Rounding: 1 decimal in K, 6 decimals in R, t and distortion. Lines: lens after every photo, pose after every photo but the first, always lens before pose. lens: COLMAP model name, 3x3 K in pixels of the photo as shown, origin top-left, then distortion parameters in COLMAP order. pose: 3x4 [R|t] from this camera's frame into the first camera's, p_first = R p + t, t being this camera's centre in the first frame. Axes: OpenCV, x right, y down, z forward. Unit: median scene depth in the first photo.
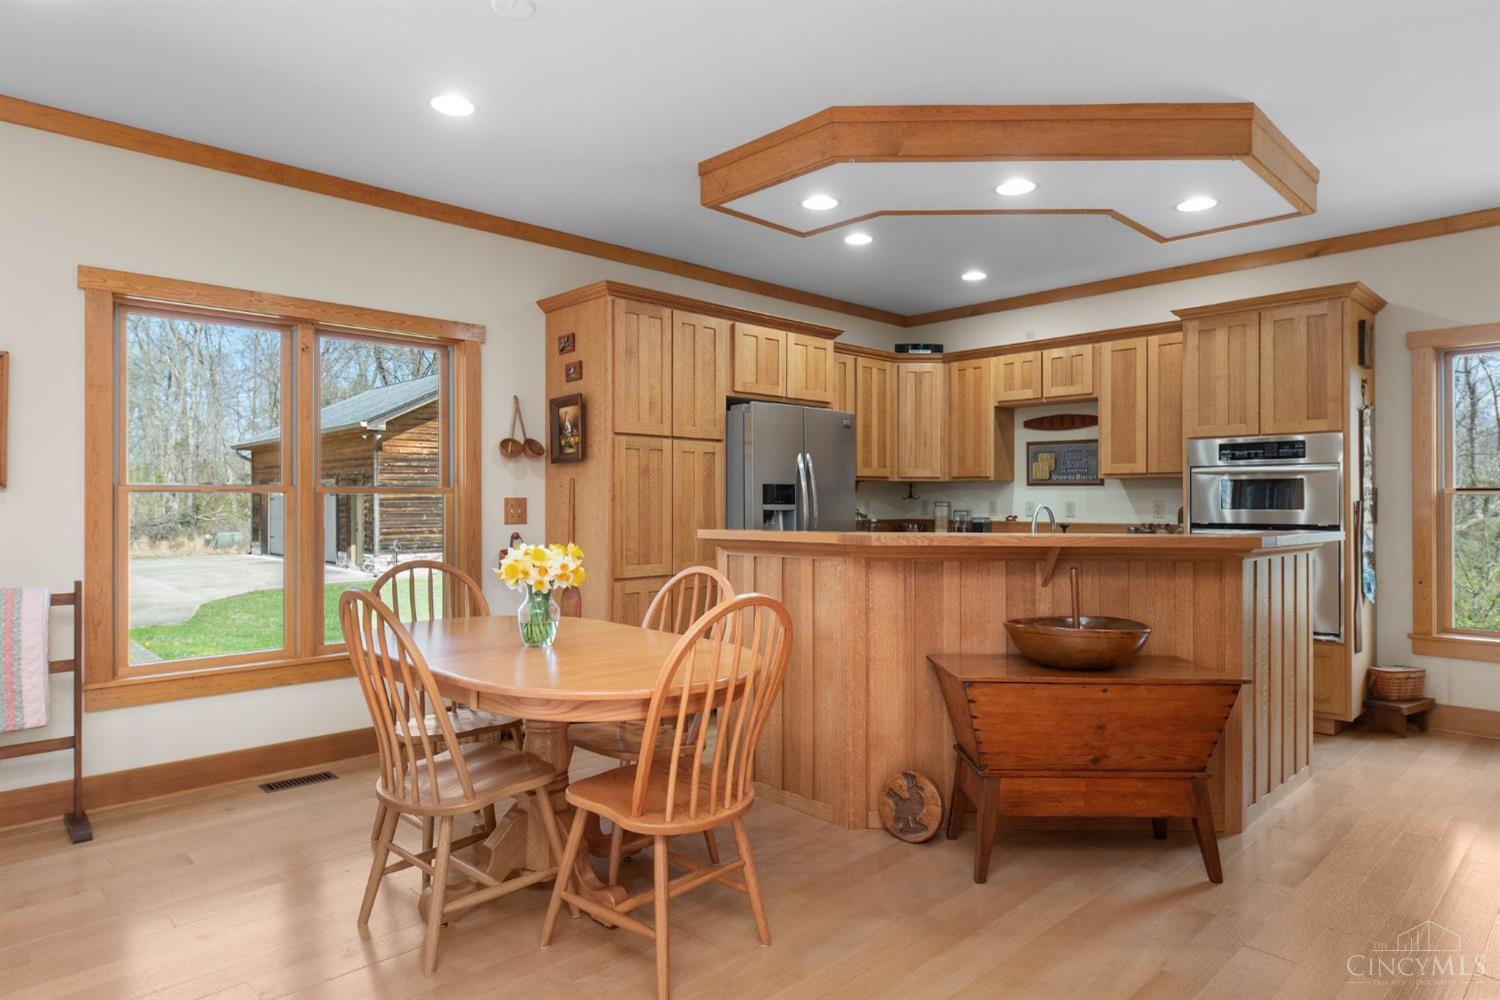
lens RADIAL K [[877.3, 0, 747.1], [0, 877.3, 499.9], [0, 0, 1]] dist [0.009069, -0.001346]
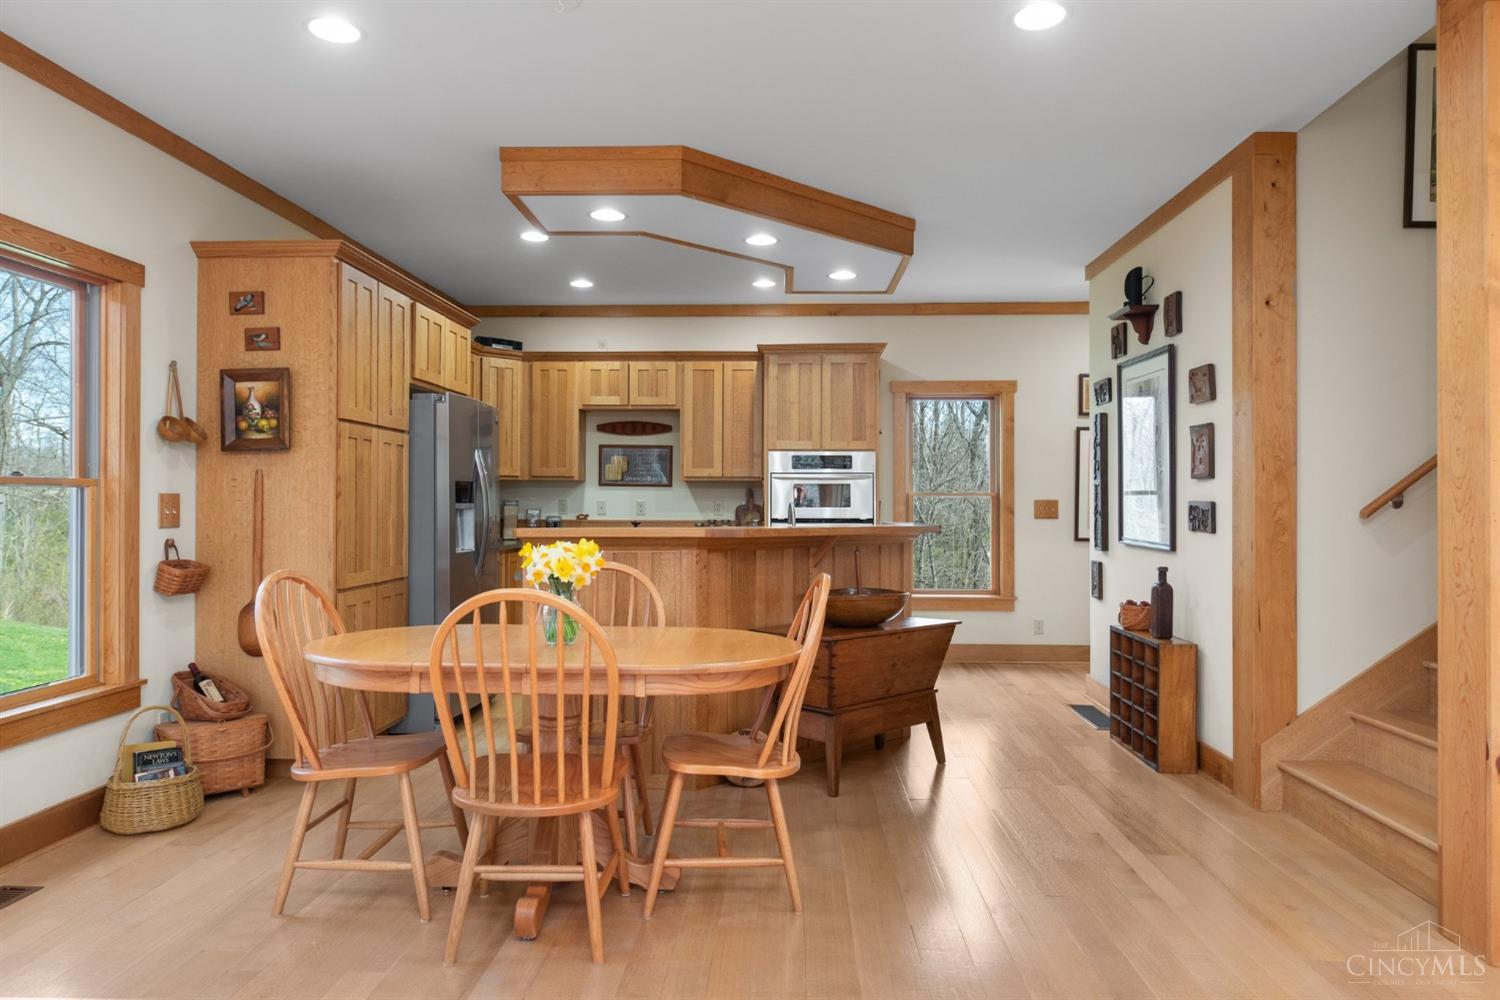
lens RADIAL K [[977.7, 0, 752.5], [0, 977.7, 500.6], [0, 0, 1]] dist [0.004842, -0.002543]
pose [[0.722724, 0.003562, 0.691128, -0.471657], [-0.004223, 0.999991, -0.000738, 0.002044], [-0.691124, -0.002385, 0.722732, 0.028171]]
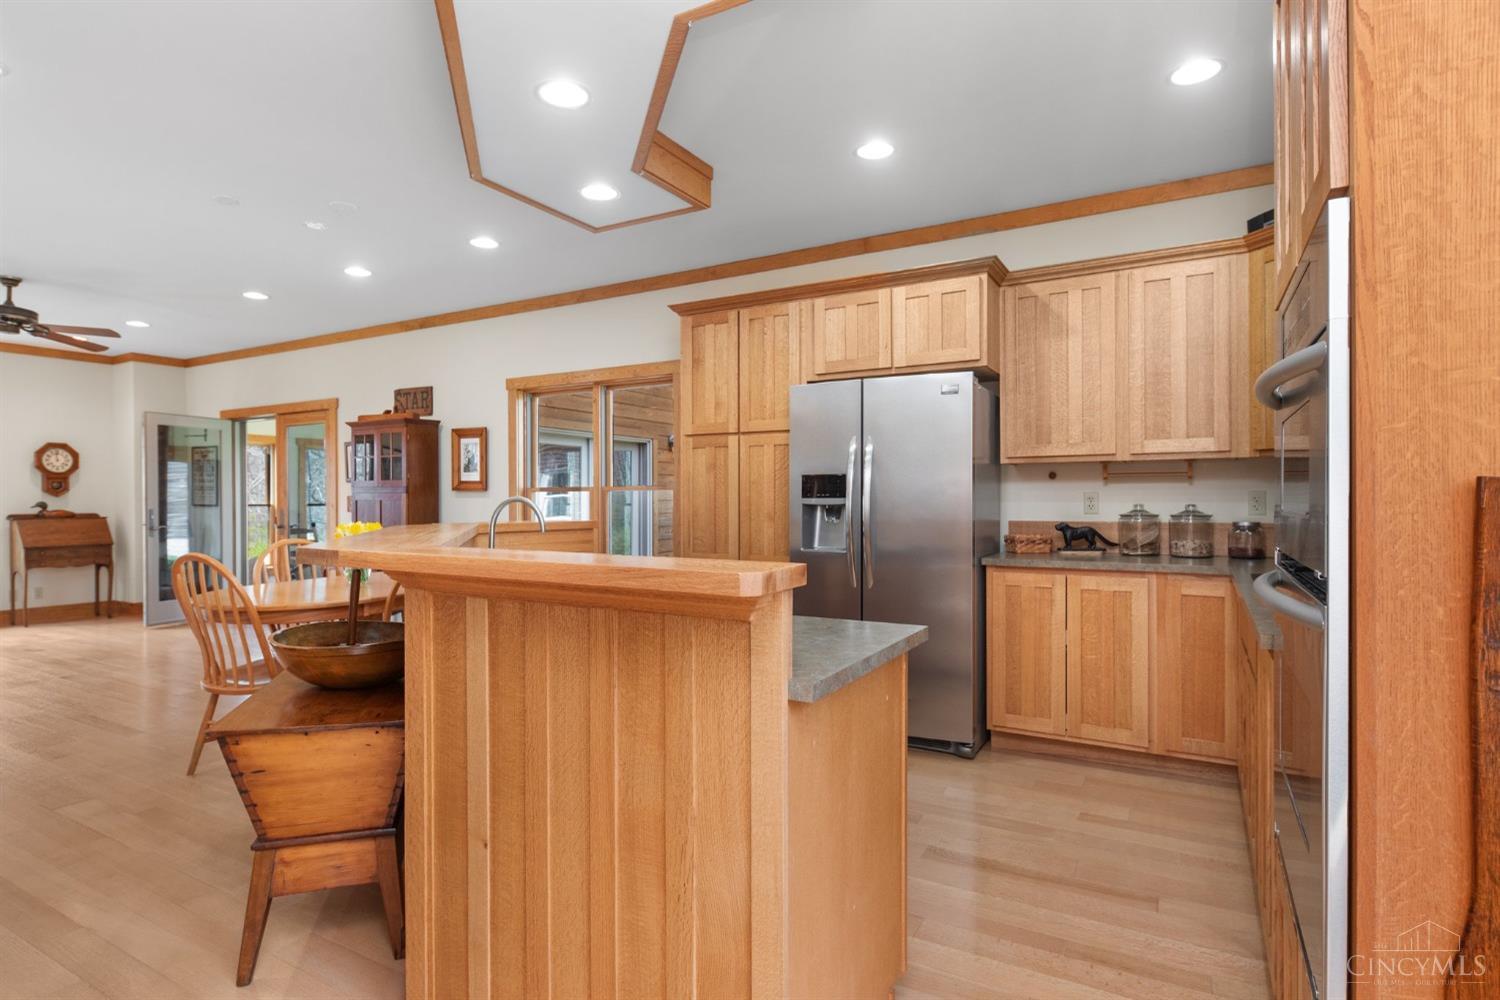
lens RADIAL K [[787.7, 0, 749.5], [0, 787.7, 501.3], [0, 0, 1]] dist [-0.000111, -0.000192]
pose [[0.272258, 0.002481, -0.962221, 0.779849], [0.000974, 0.999995, 0.002854, 0.006167], [0.962224, -0.001715, 0.272255, 0.726960]]
